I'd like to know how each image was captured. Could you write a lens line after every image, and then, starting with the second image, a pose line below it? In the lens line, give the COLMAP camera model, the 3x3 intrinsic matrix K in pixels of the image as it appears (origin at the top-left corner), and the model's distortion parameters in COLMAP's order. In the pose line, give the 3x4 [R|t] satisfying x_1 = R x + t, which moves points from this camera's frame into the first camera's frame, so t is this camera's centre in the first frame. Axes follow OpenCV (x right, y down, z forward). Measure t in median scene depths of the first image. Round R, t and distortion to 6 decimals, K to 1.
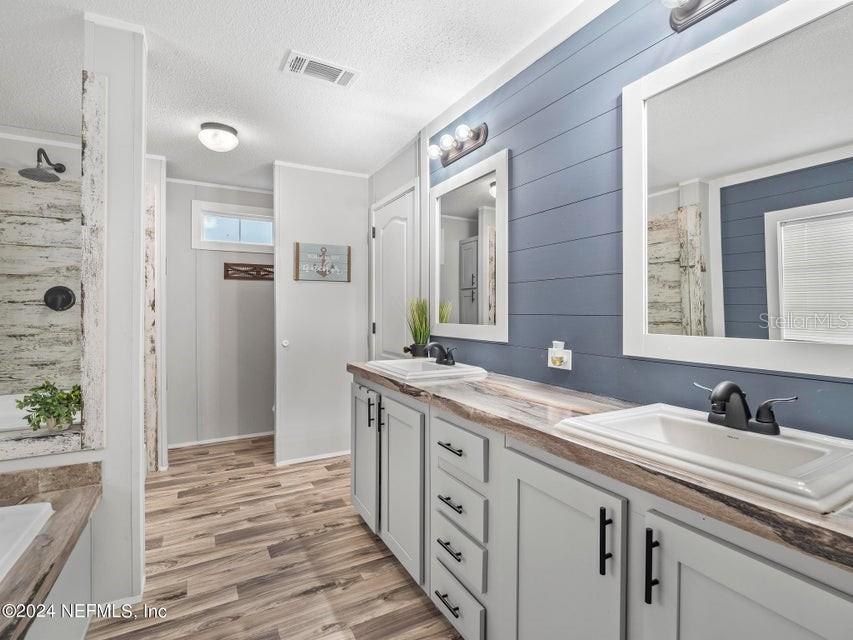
lens RADIAL K [[418.0, 0, 425.2], [0, 418.0, 312.6], [0, 0, 1]] dist [-0.006679, -0.006501]
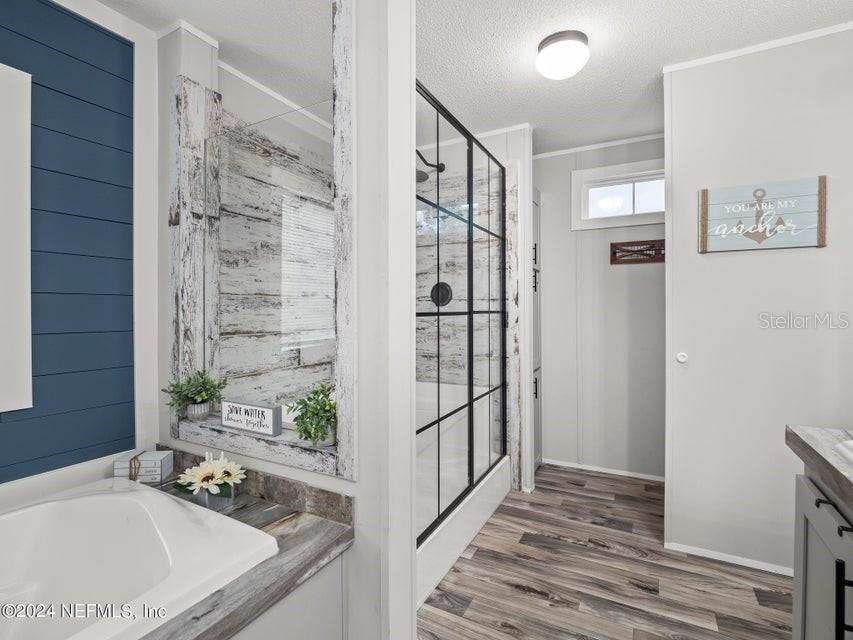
lens RADIAL K [[418.0, 0, 424.9], [0, 418.0, 312.4], [0, 0, 1]] dist [-0.006679, -0.006501]
pose [[0.545323, 0.007673, -0.838191, -0.027375], [-0.000471, 0.999961, 0.008847, 0.001953], [0.838226, -0.004430, 0.545305, 0.360804]]
